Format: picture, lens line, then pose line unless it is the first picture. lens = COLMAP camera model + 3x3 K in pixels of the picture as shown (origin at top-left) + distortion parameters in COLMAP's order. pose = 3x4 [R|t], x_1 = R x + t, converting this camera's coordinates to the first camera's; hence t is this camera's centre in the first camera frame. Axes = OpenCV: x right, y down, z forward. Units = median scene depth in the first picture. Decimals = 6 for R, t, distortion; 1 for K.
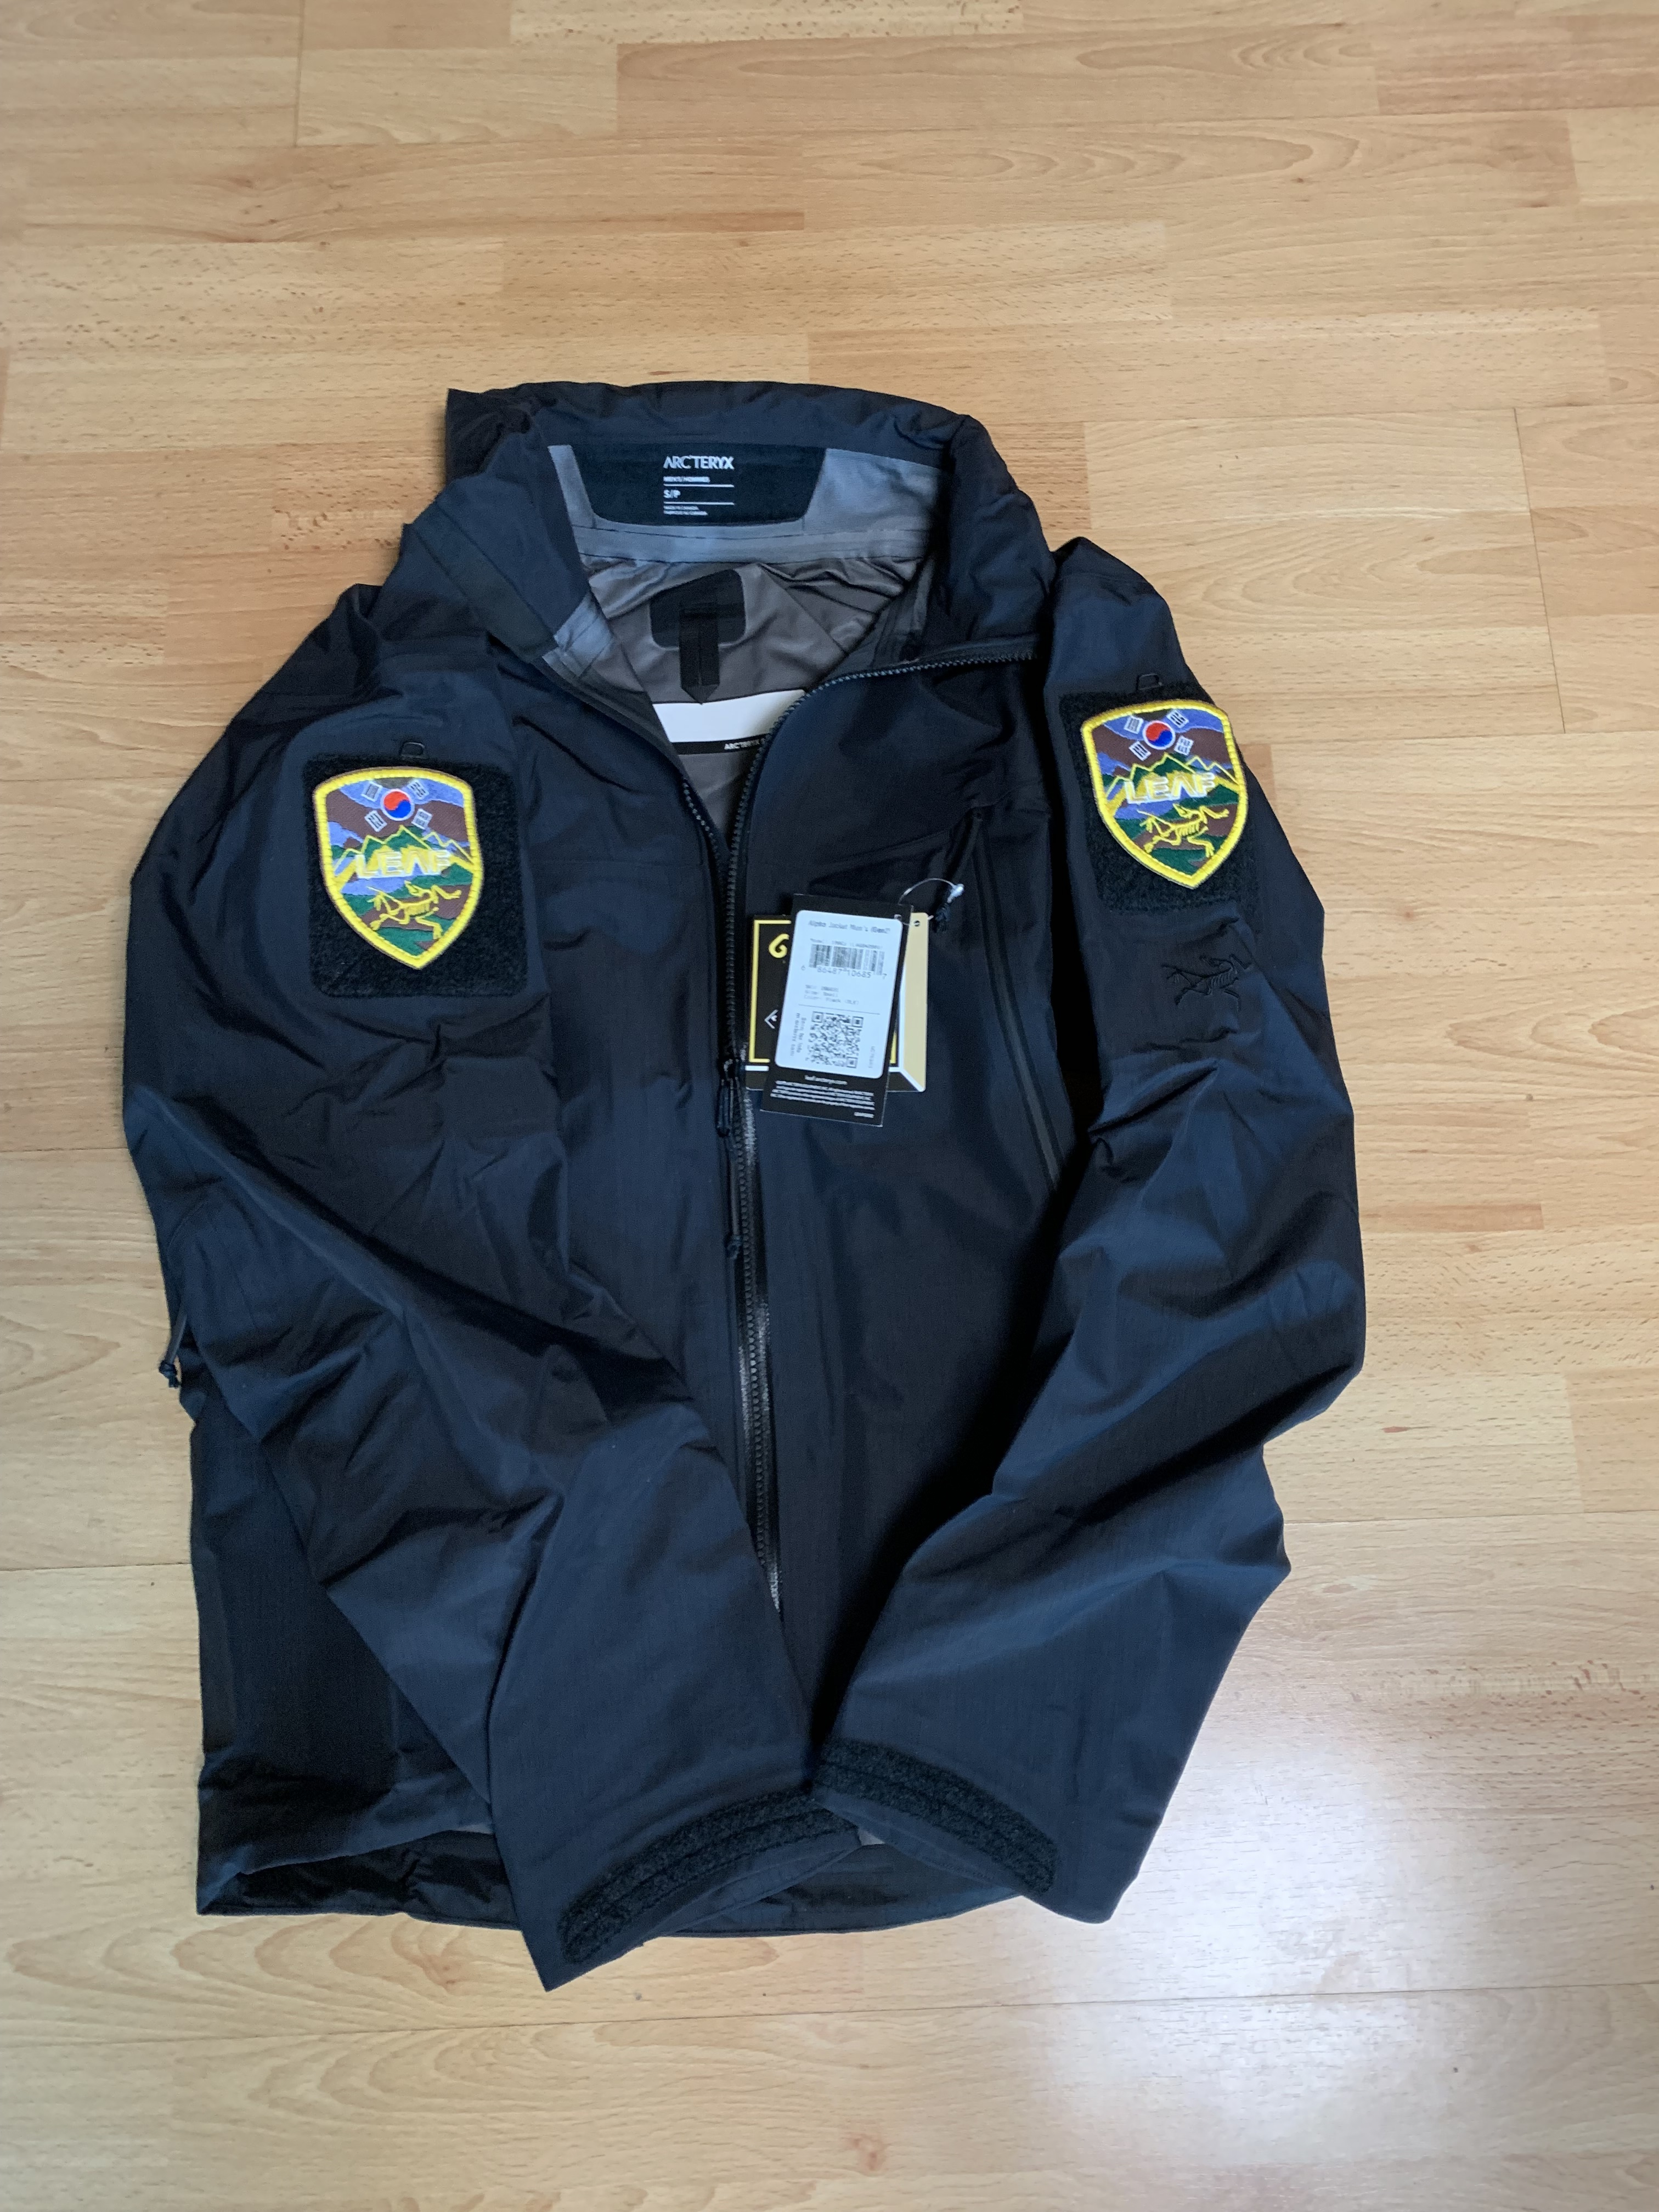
lens RADIAL K [[1625.5, 0, 829.5], [0, 1625.5, 1106.0], [0, 0, 1]] dist [0.008735, -0.002374]
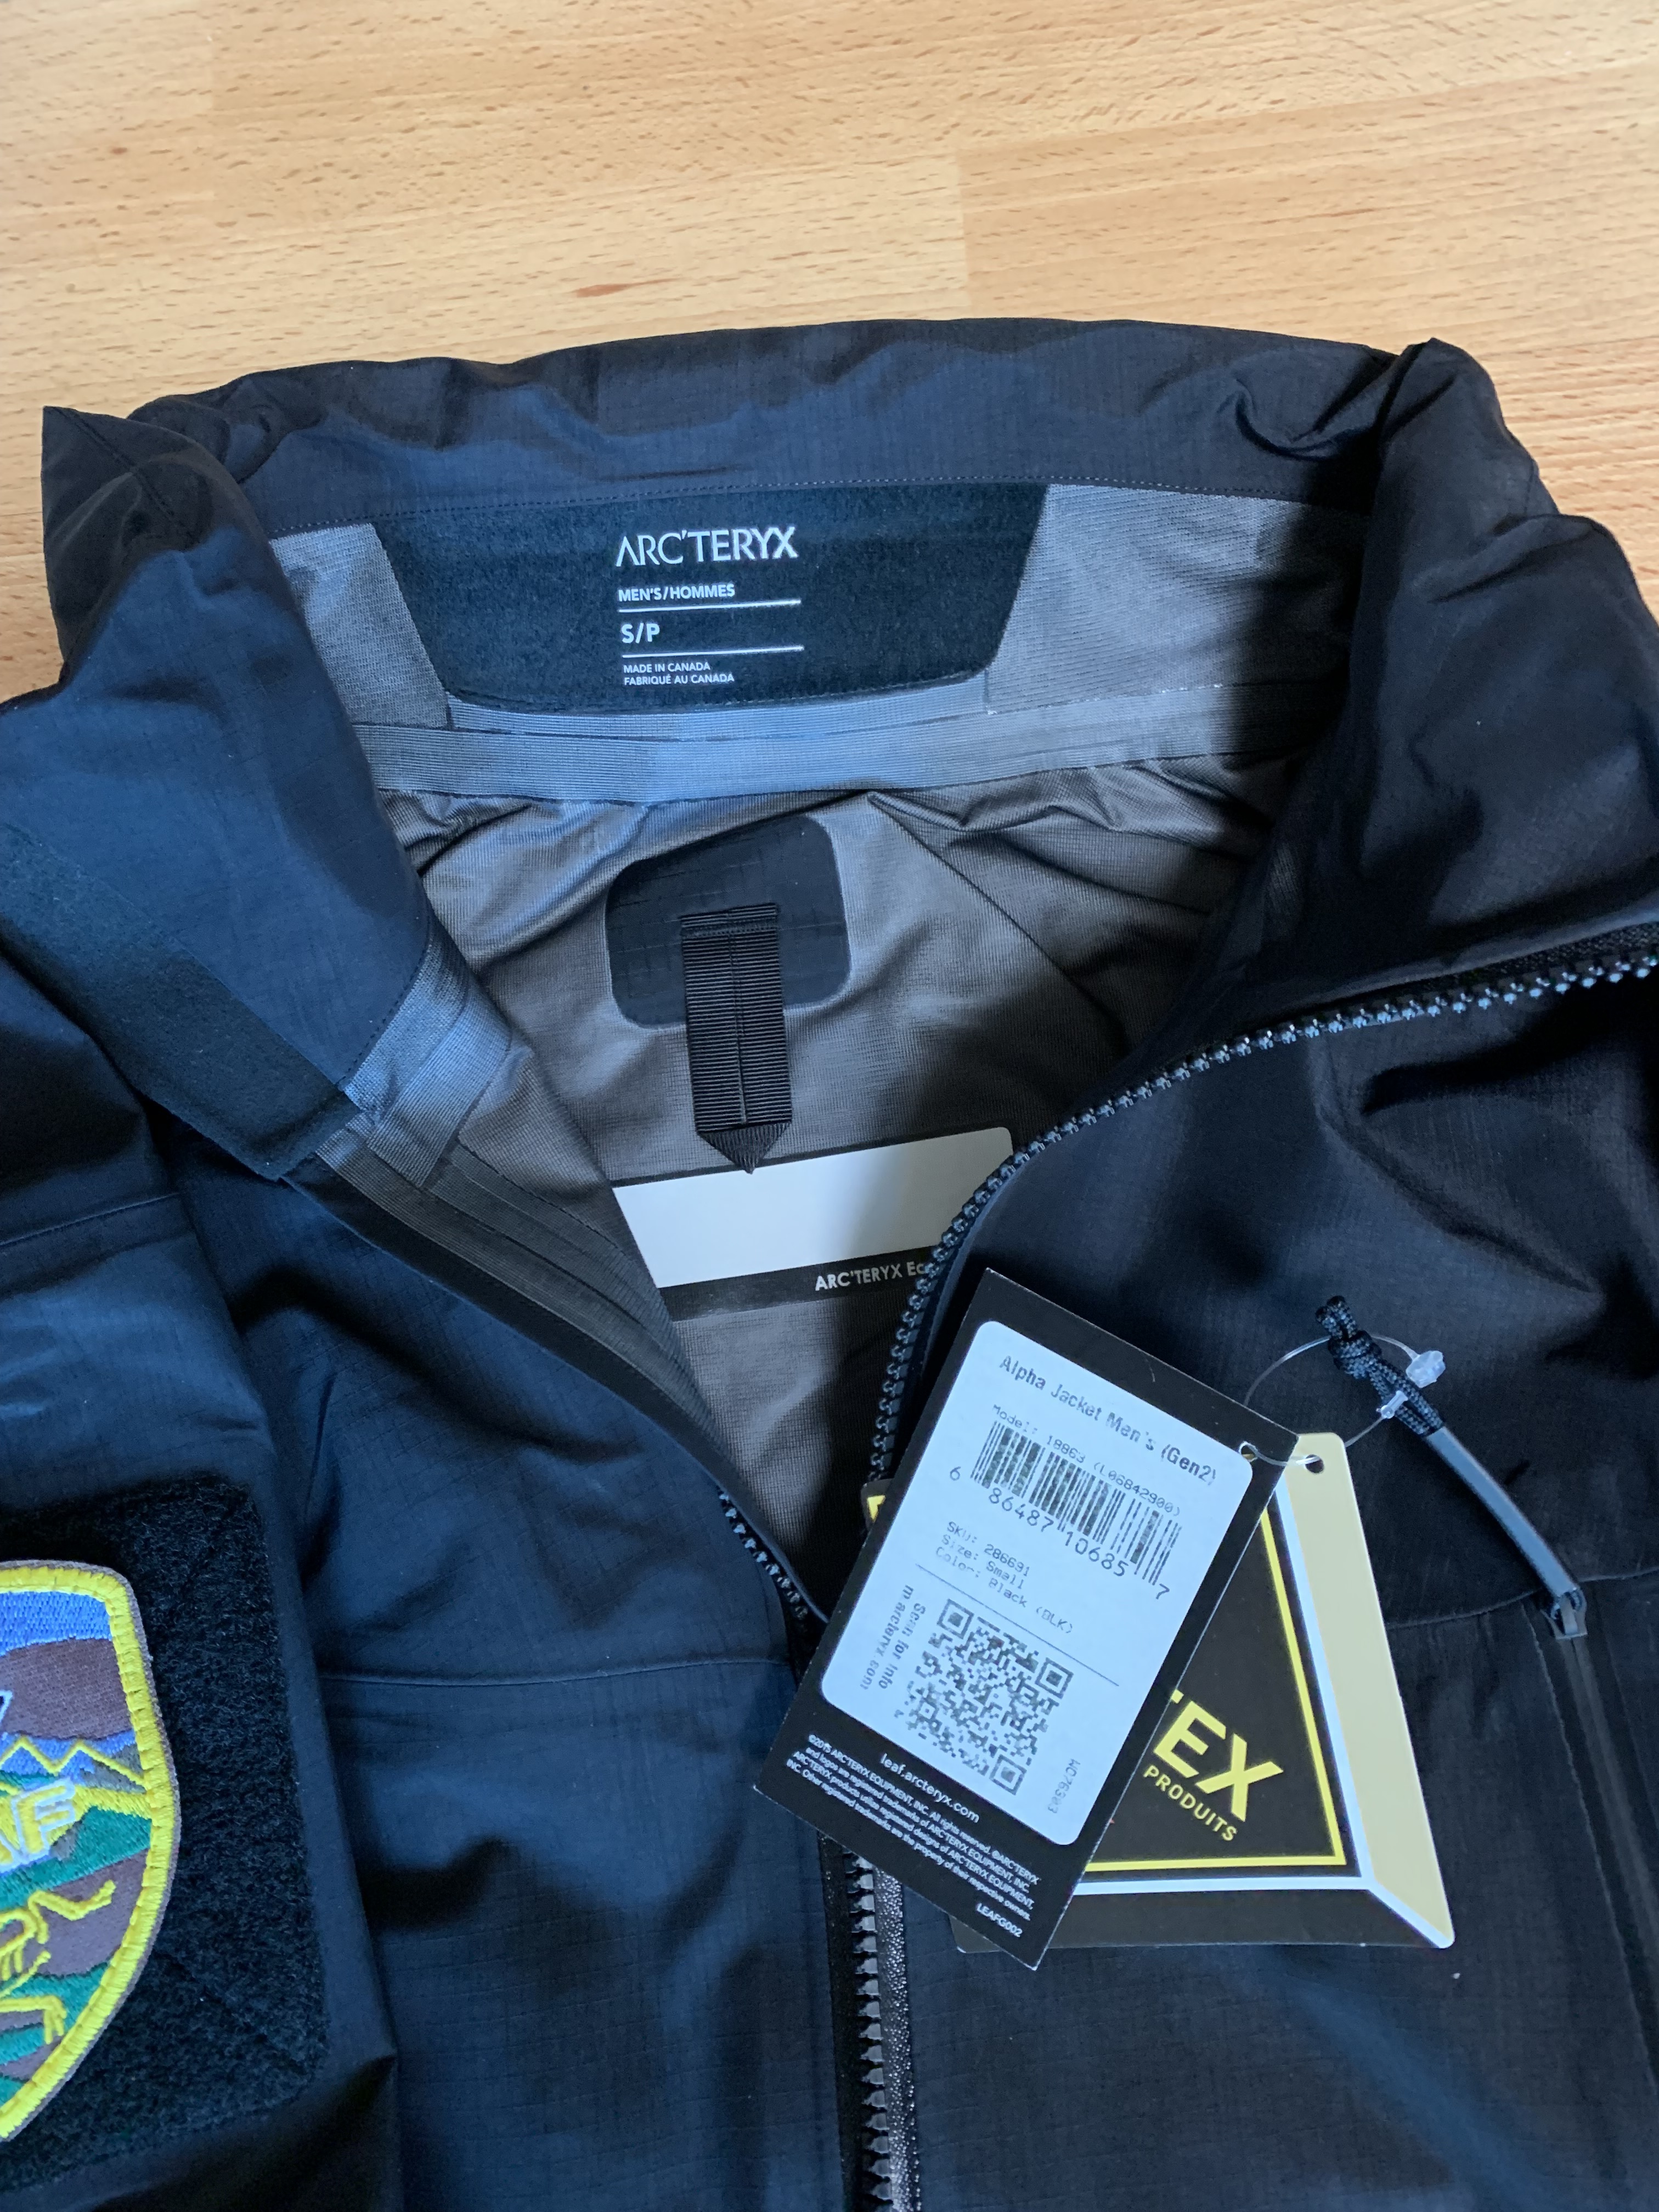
lens RADIAL K [[1625.5, 0, 829.5], [0, 1625.5, 1106.0], [0, 0, 1]] dist [0.008735, -0.002374]
pose [[0.996911, -0.051707, -0.059115, -0.035393], [0.057615, 0.993006, 0.103049, -0.301574], [0.053374, -0.106137, 0.992918, 0.608190]]
